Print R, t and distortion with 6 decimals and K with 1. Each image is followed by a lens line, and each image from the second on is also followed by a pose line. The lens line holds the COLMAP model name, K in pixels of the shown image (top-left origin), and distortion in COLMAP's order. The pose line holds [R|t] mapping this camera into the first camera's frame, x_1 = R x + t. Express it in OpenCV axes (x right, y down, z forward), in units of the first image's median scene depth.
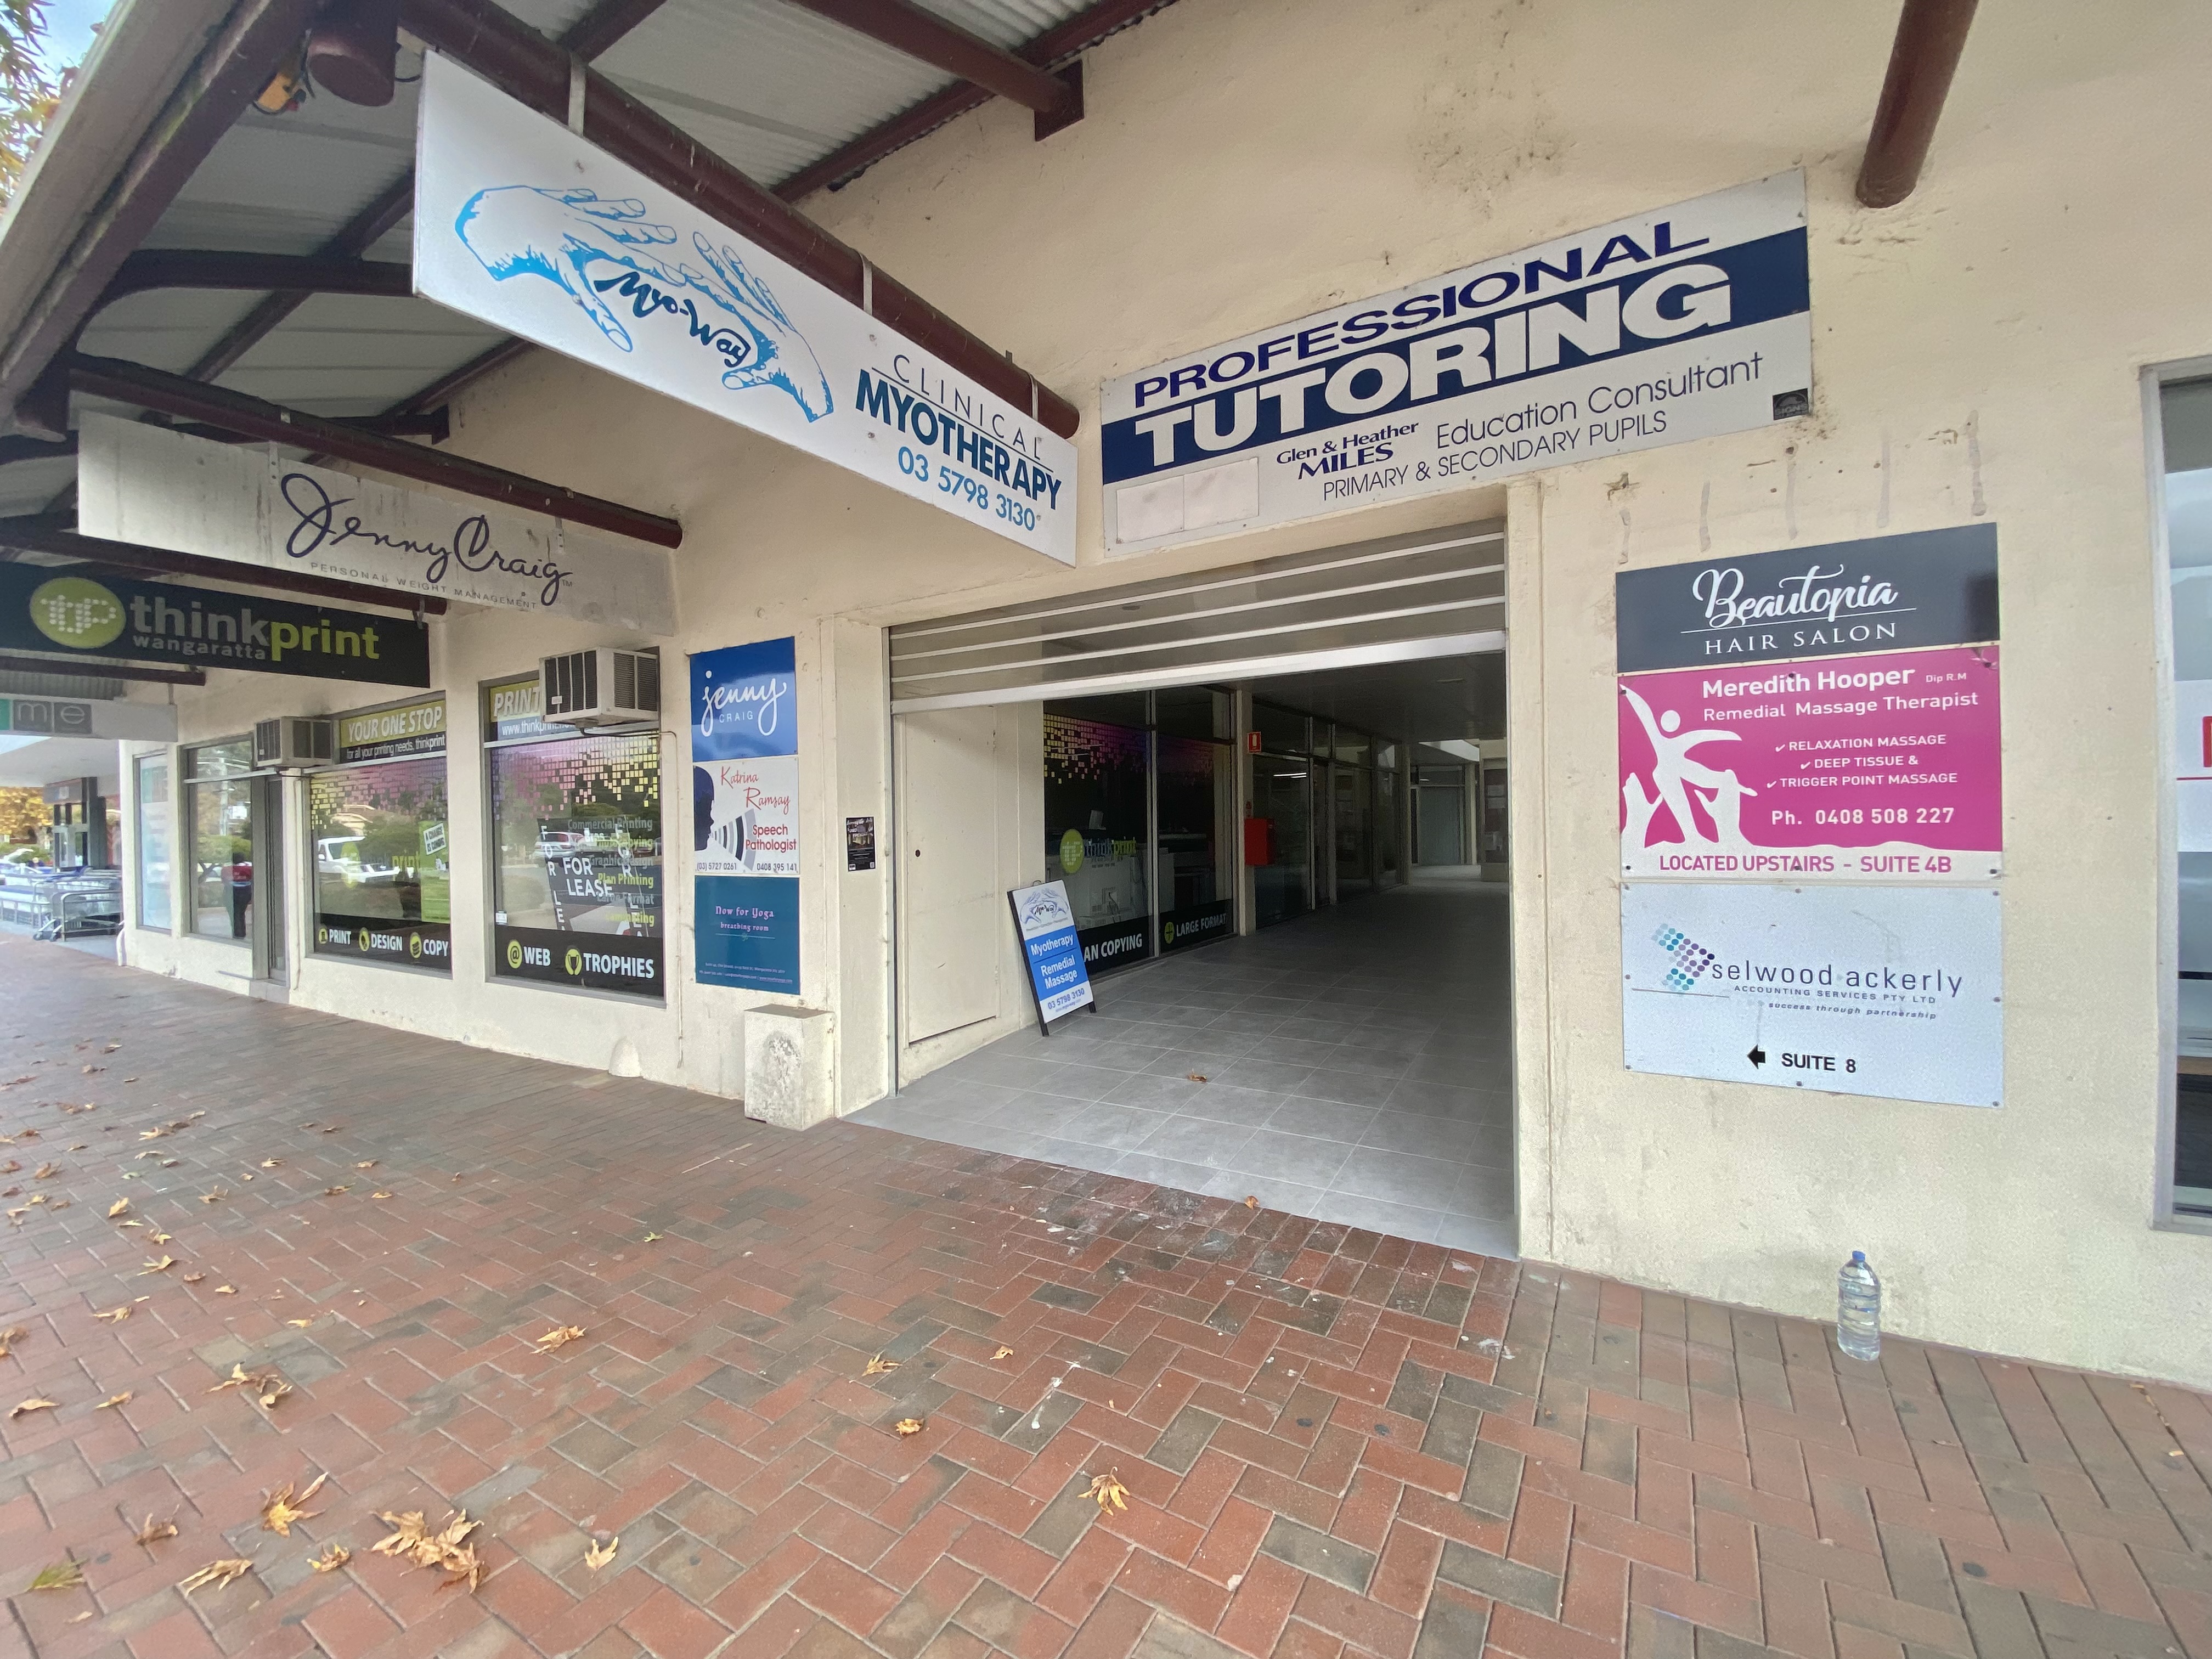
lens RADIAL K [[885.4, 0, 1099.8], [0, 885.4, 835.6], [0, 0, 1]] dist [0.017647, -0.022330]
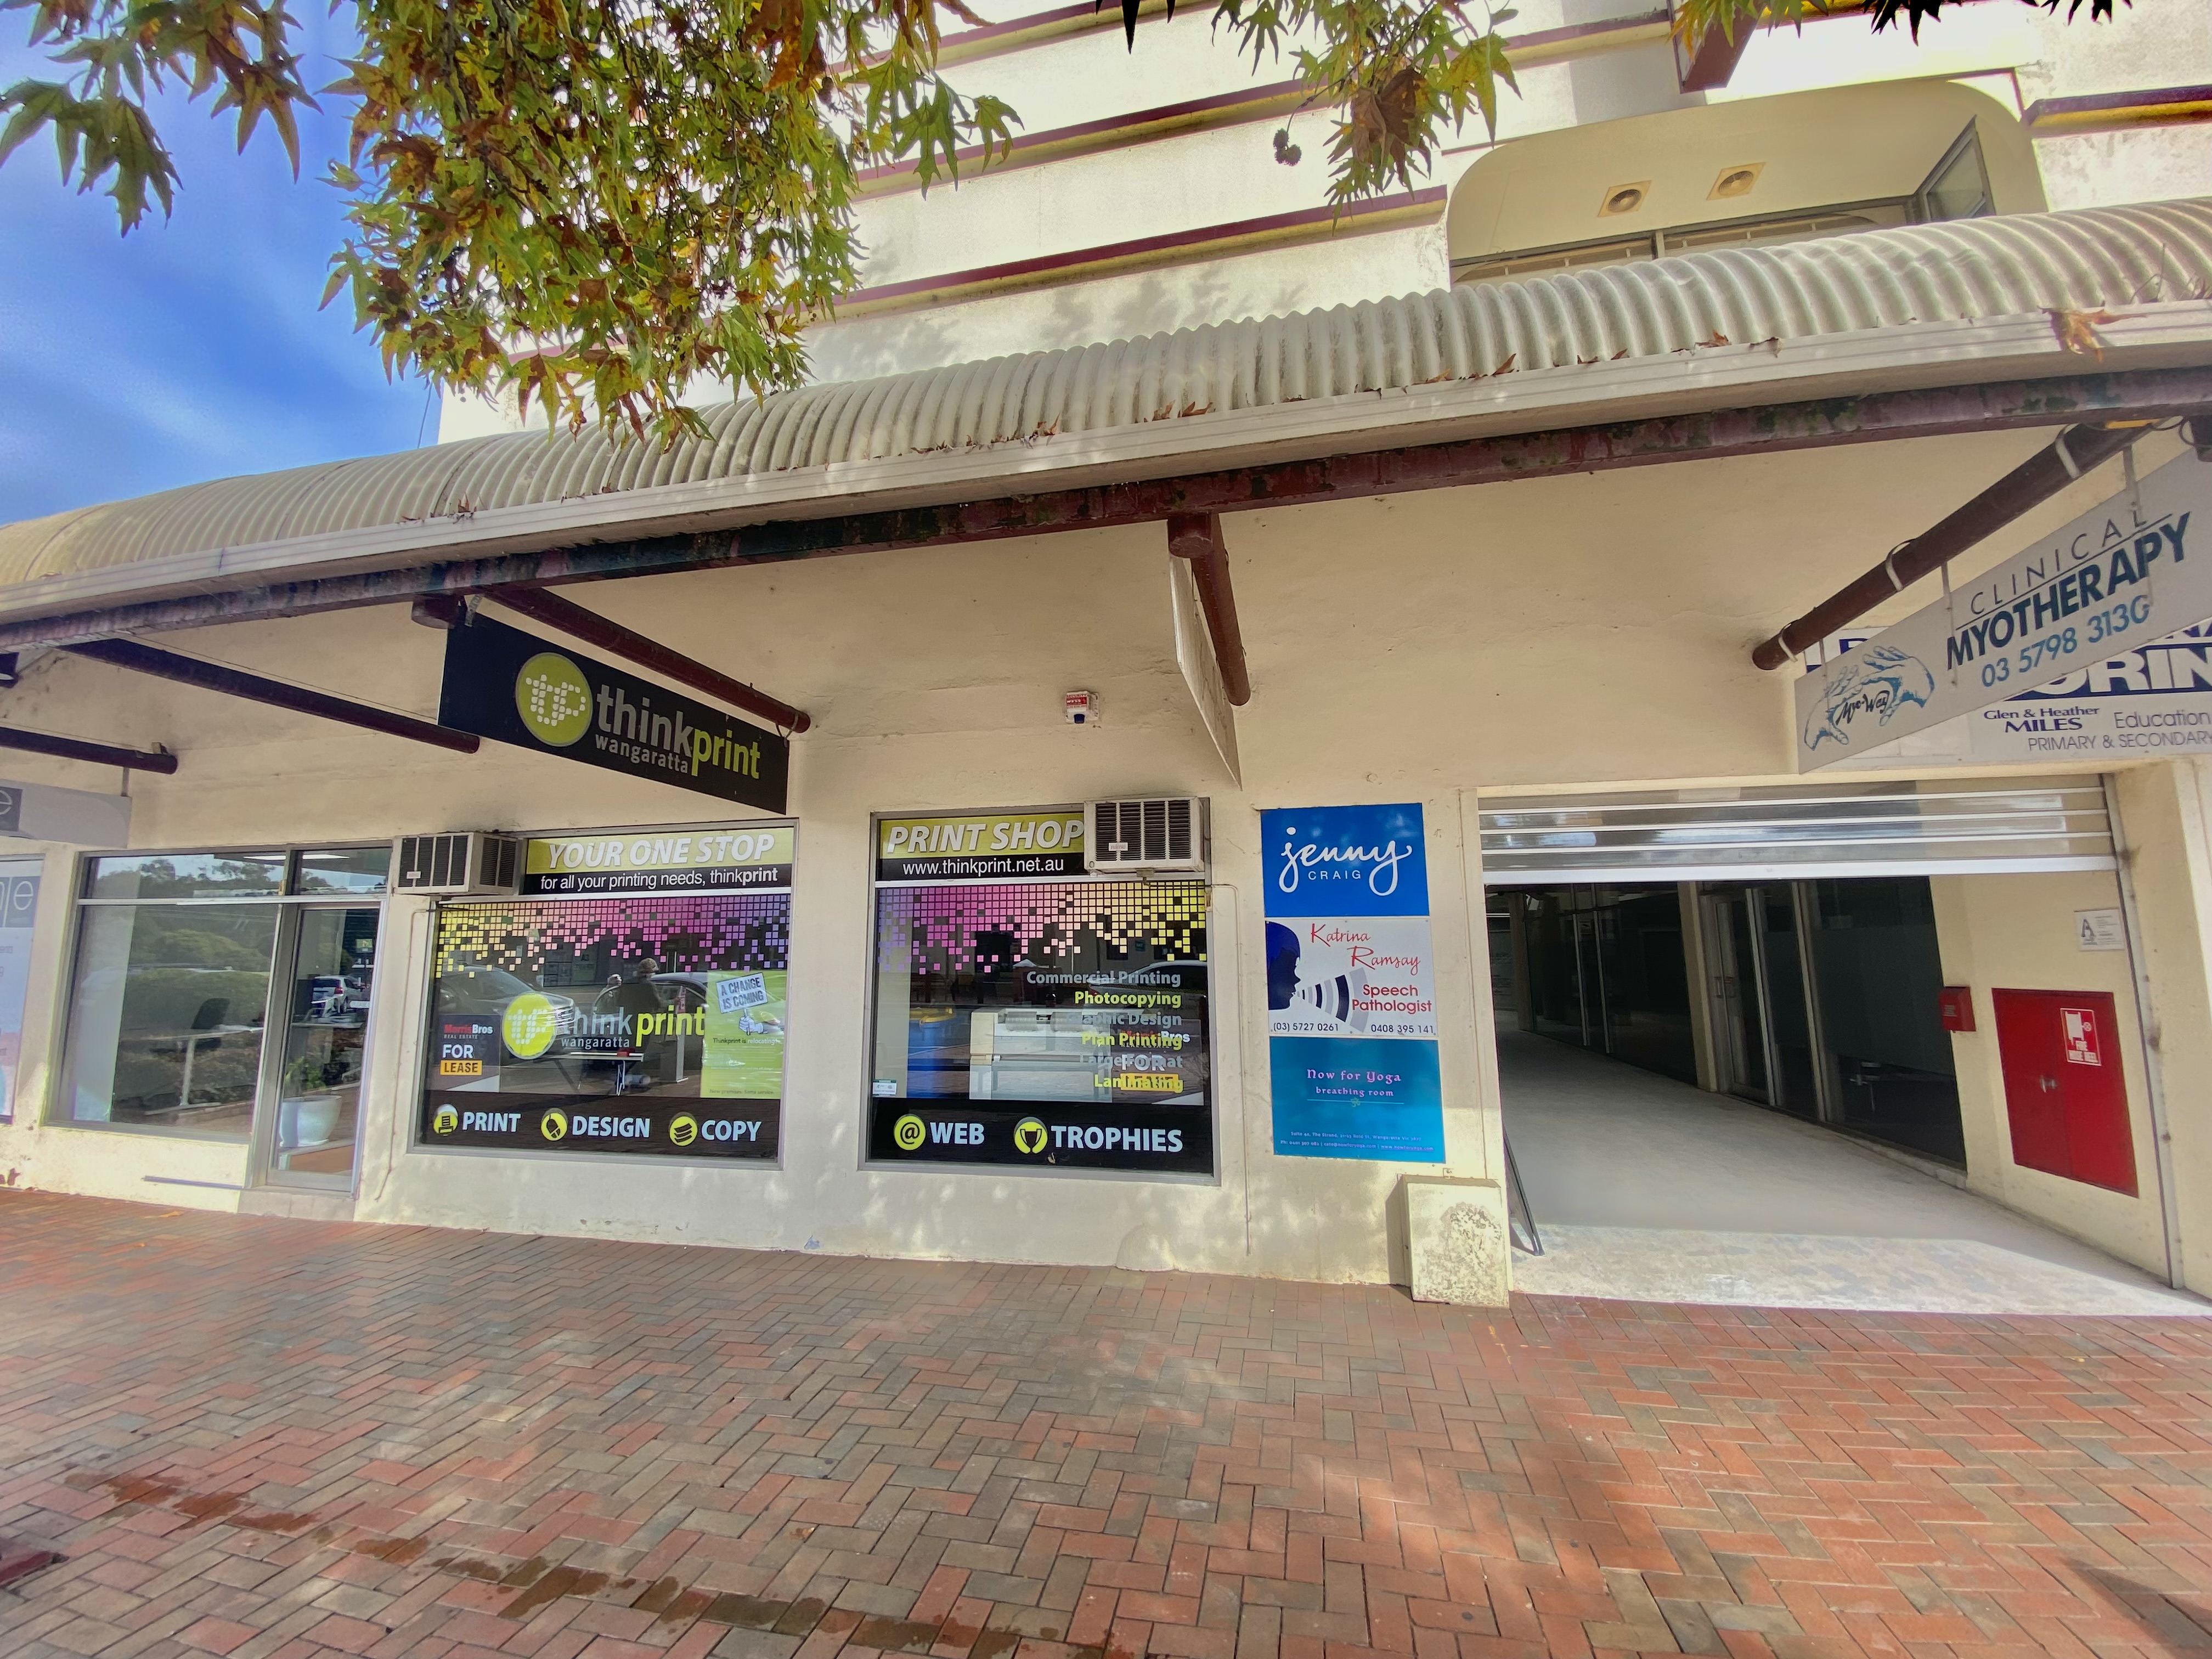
lens RADIAL K [[888.0, 0, 1107.4], [0, 888.0, 820.6], [0, 0, 1]] dist [0.037004, -0.029379]
pose [[0.948816, 0.059527, 0.310169, -0.934743], [-0.007585, 0.986089, -0.166047, -0.023615], [-0.315738, 0.155195, 0.936068, 0.119135]]
